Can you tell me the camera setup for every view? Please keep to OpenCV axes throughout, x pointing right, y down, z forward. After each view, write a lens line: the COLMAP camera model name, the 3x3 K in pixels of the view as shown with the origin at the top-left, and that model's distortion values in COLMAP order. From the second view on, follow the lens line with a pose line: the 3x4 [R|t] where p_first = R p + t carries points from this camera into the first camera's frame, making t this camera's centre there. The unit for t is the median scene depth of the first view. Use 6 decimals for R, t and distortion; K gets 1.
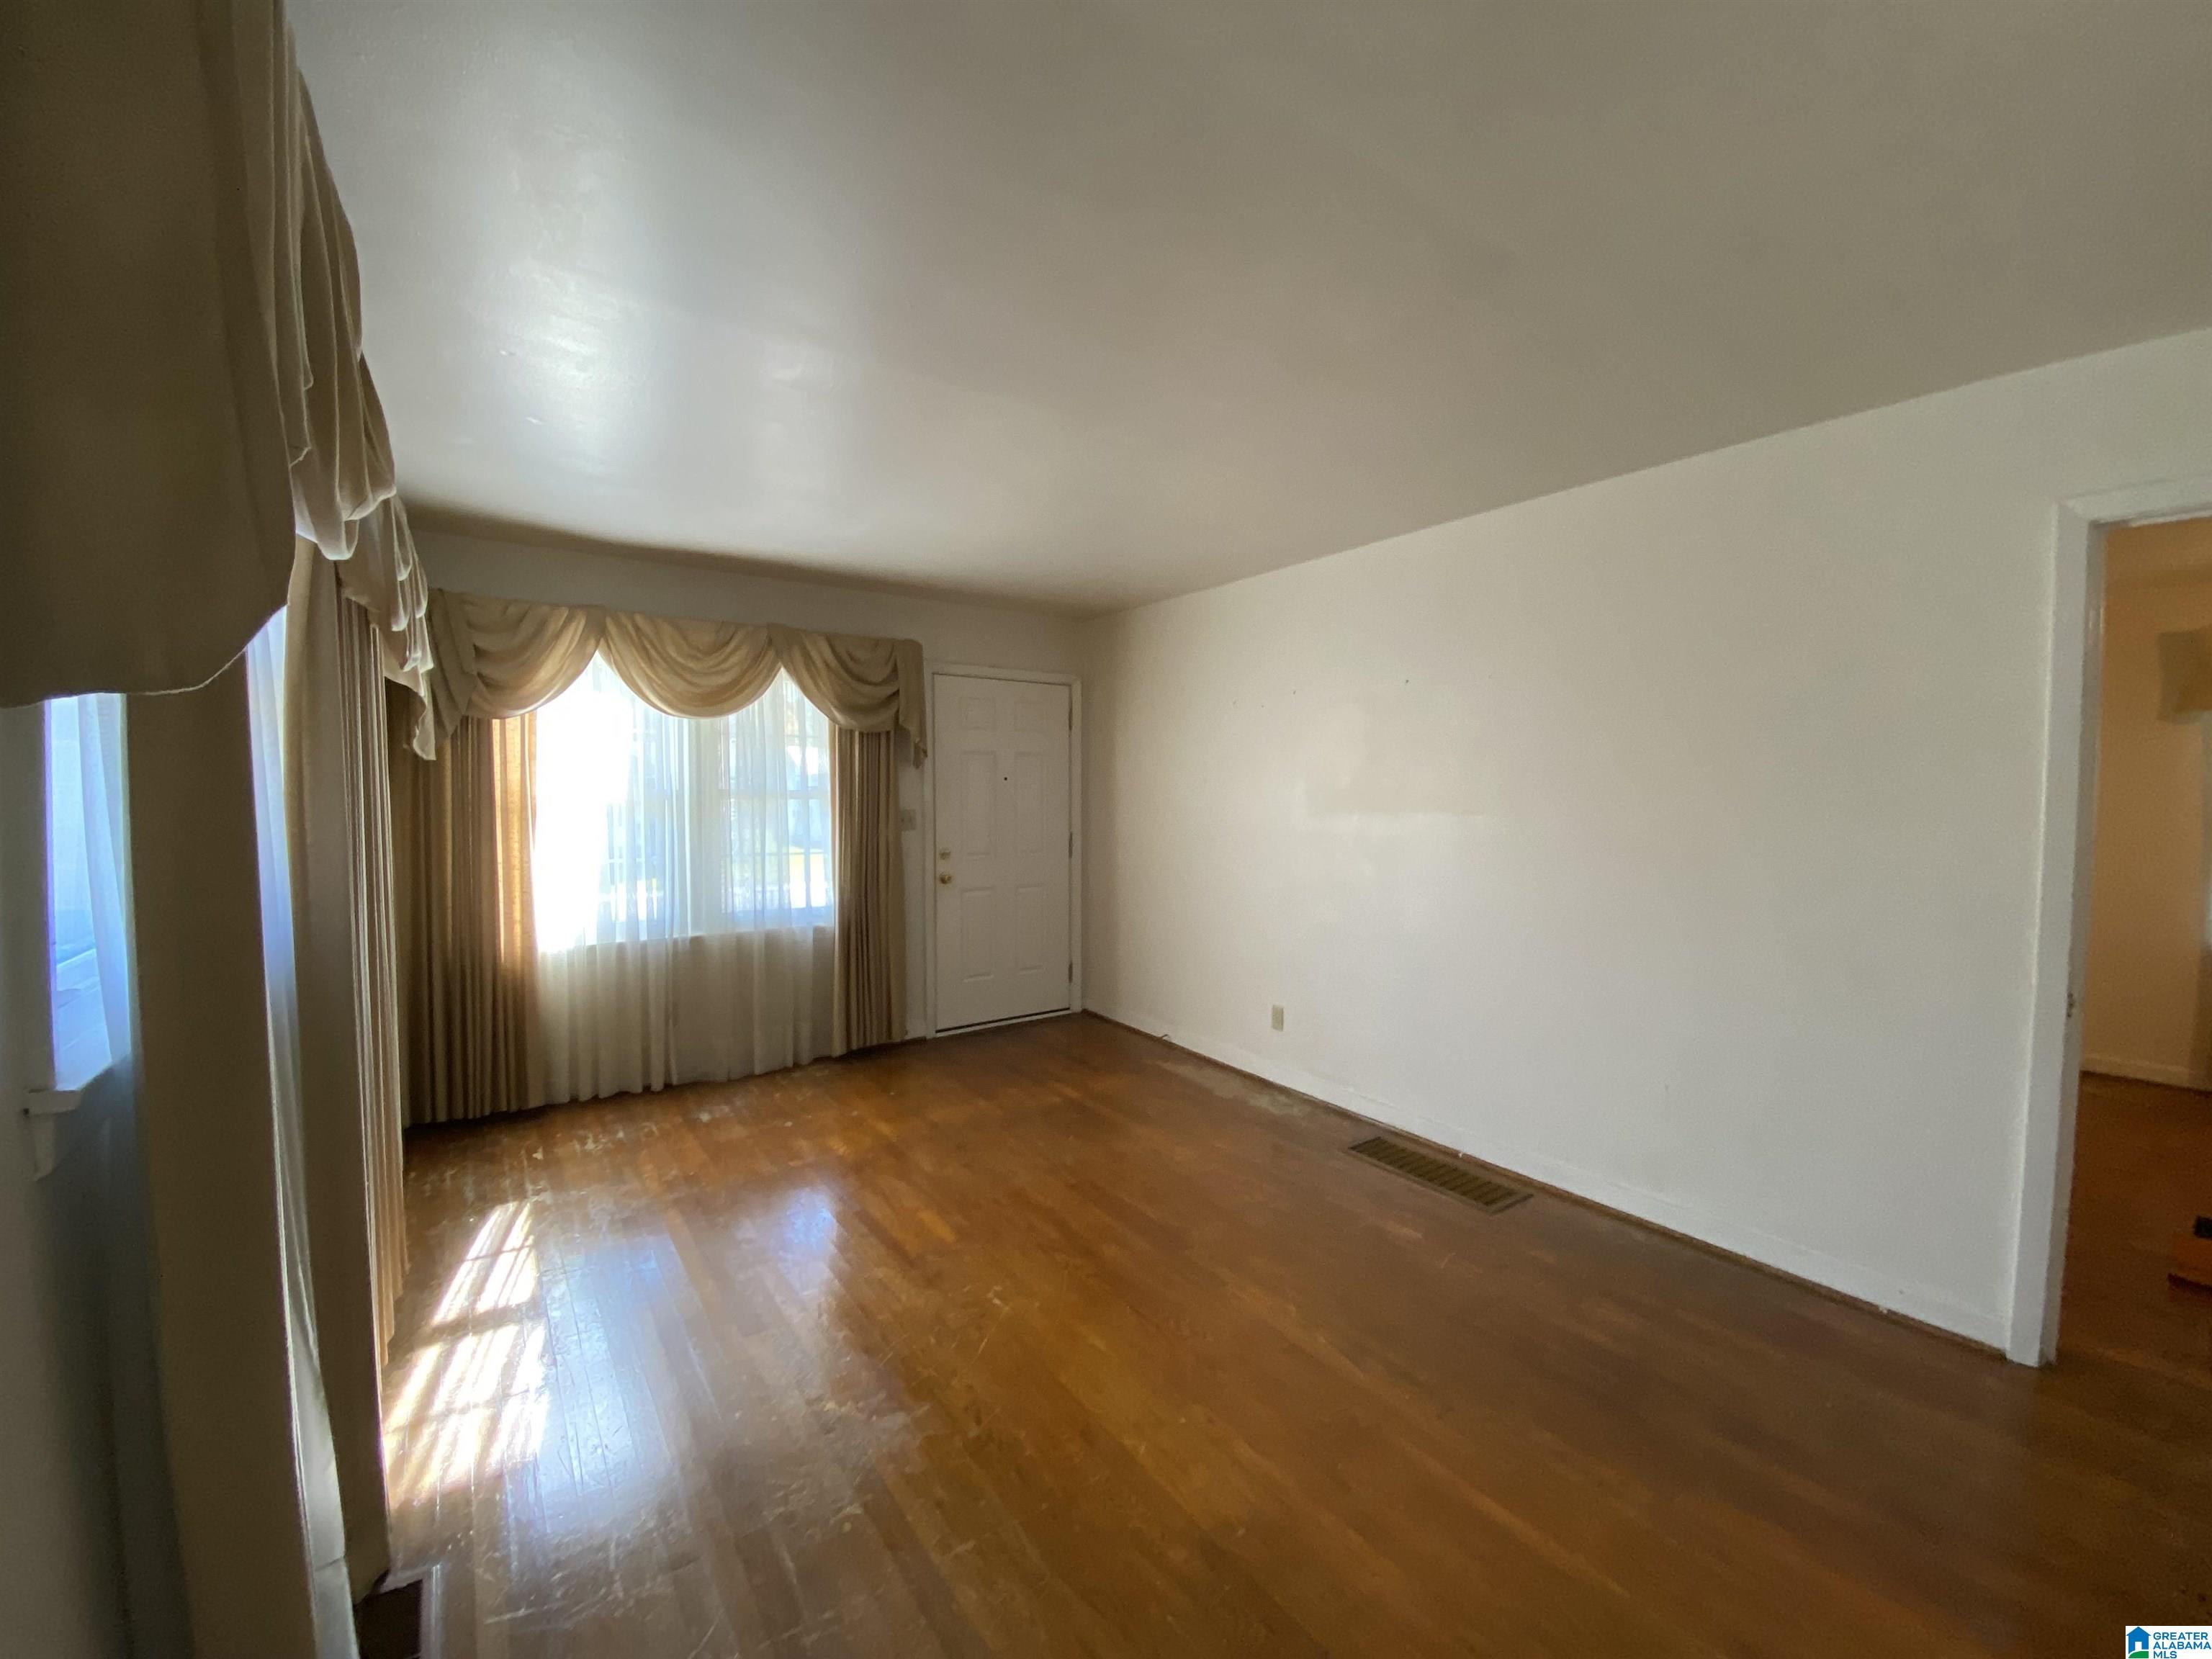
lens RADIAL K [[908.8, 0, 1101.1], [0, 908.8, 834.8], [0, 0, 1]] dist [0.014700, -0.000358]
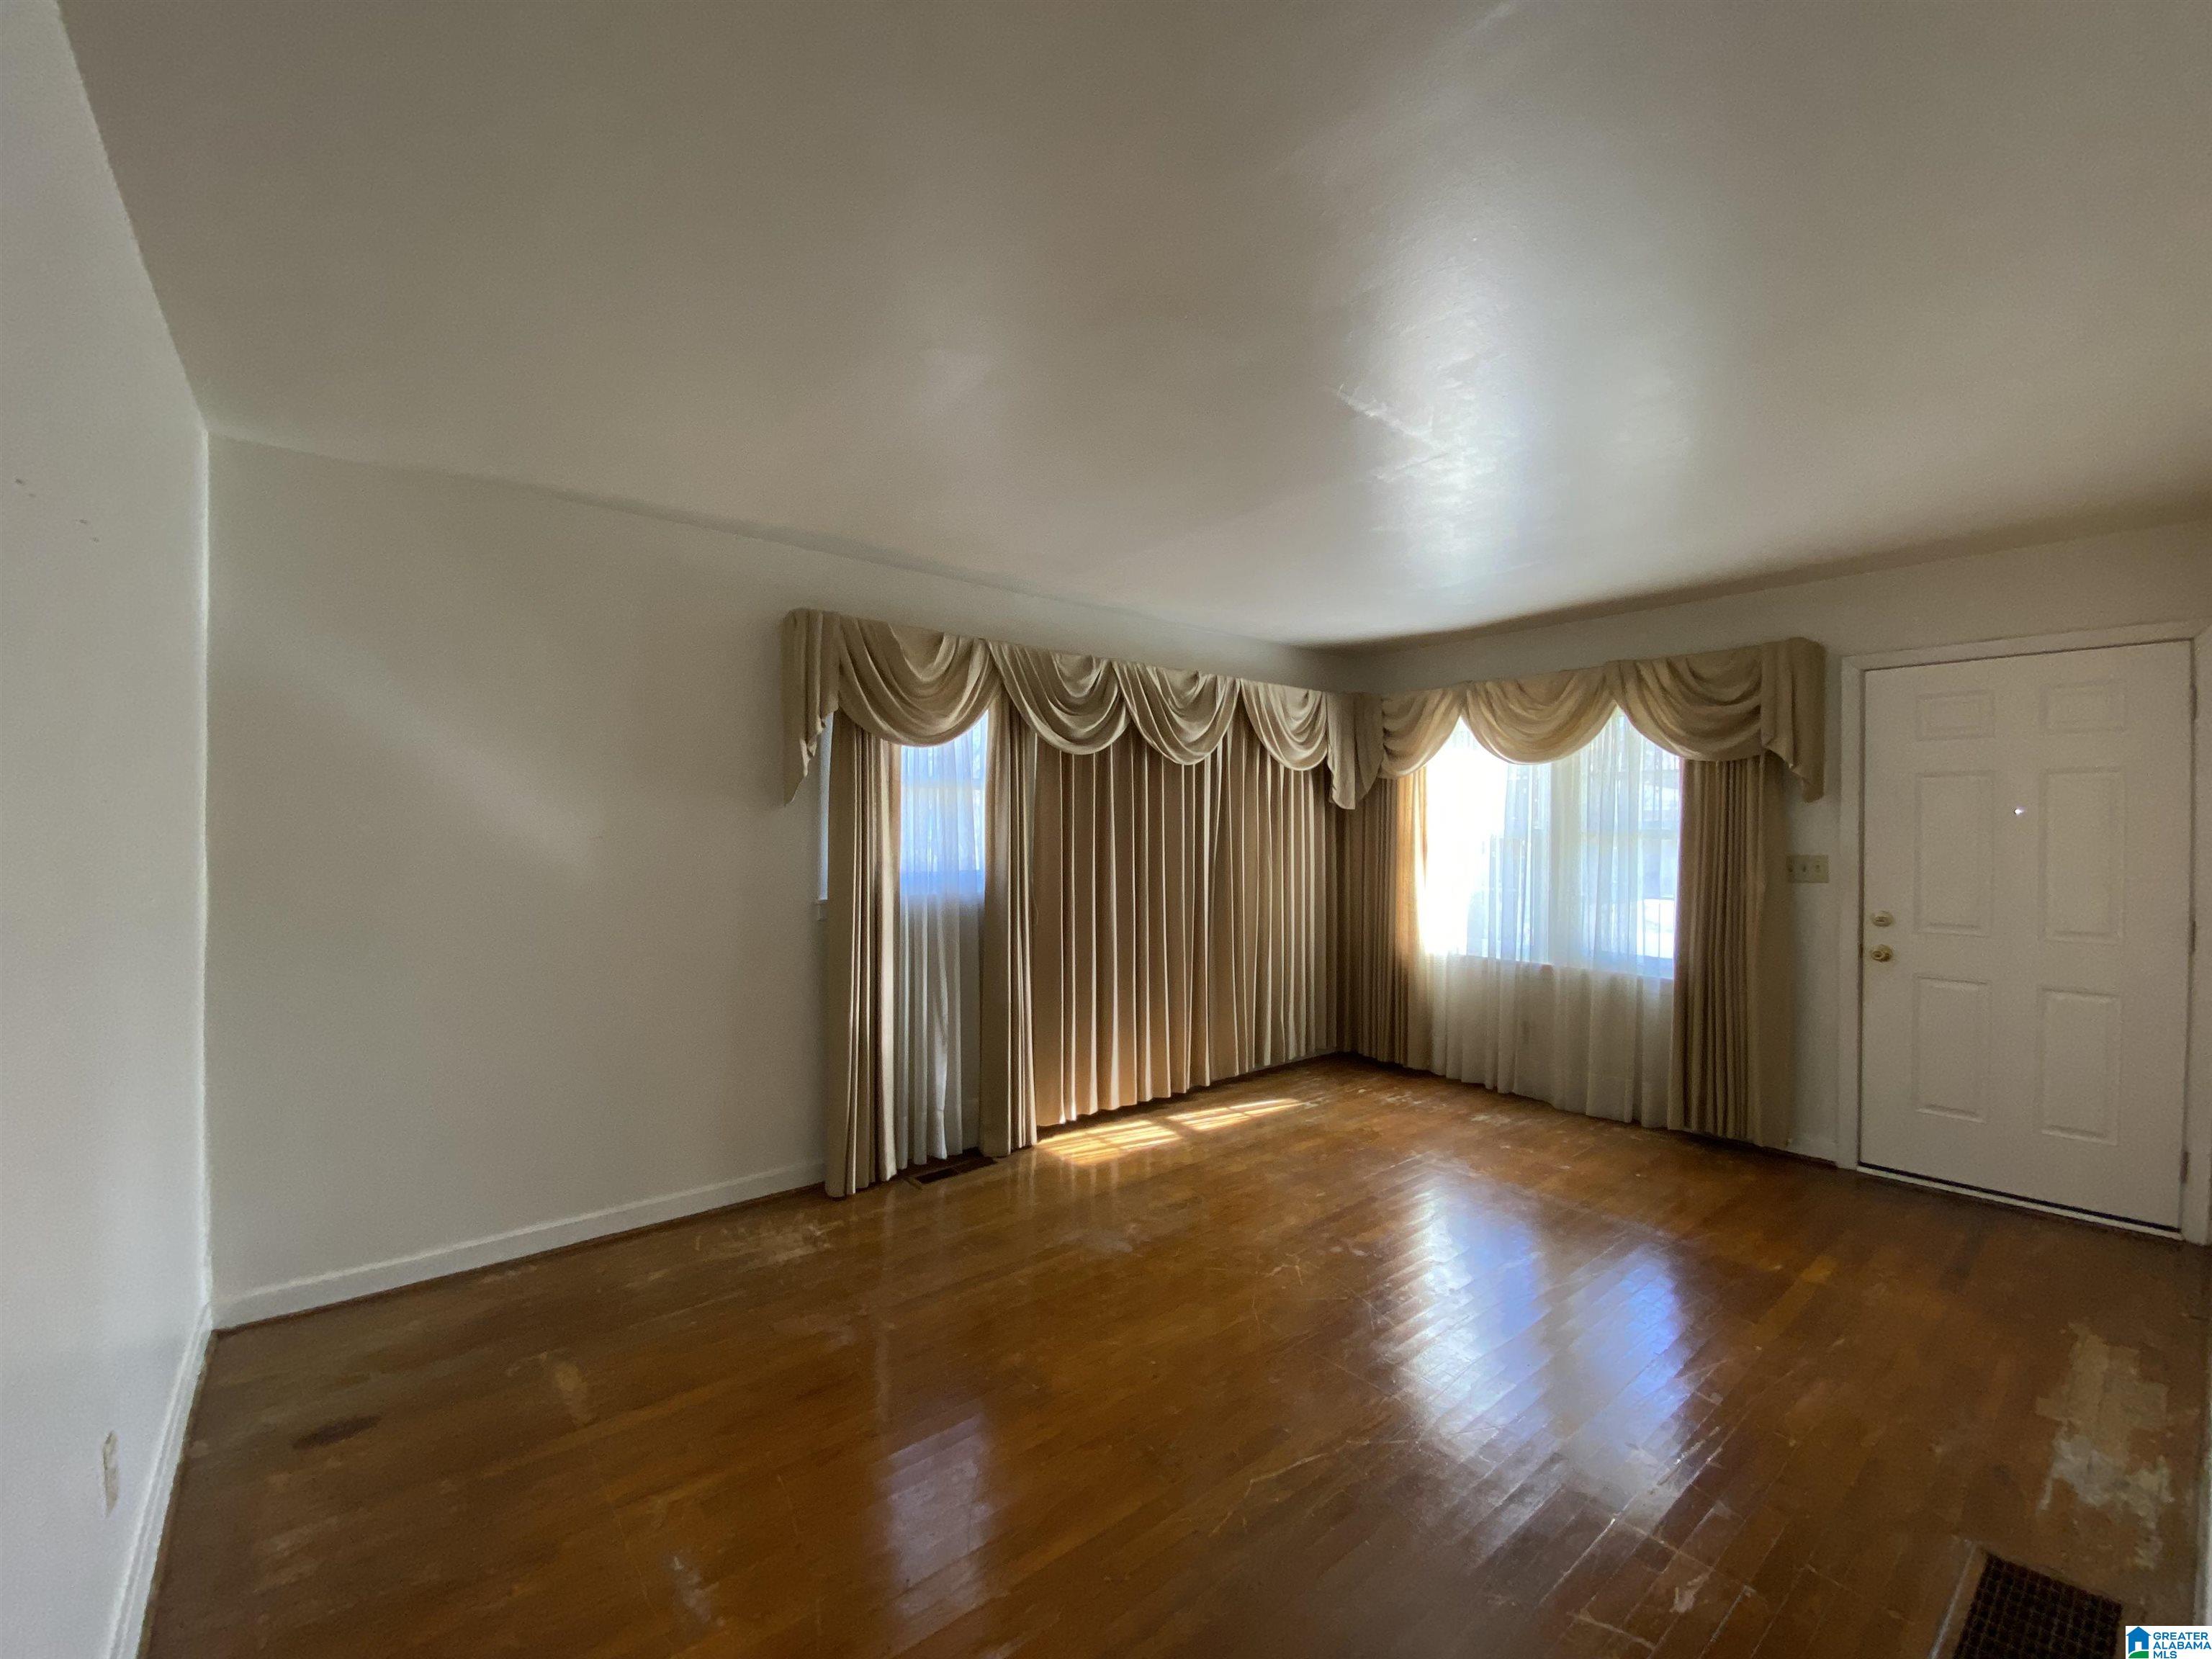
lens RADIAL K [[908.8, 0, 1101.1], [0, 908.8, 834.8], [0, 0, 1]] dist [0.014700, -0.000358]
pose [[0.076515, 0.000598, -0.997068, 0.606047], [-0.058680, 0.998269, -0.003904, -0.007589], [0.995340, 0.058807, 0.076417, 0.397113]]
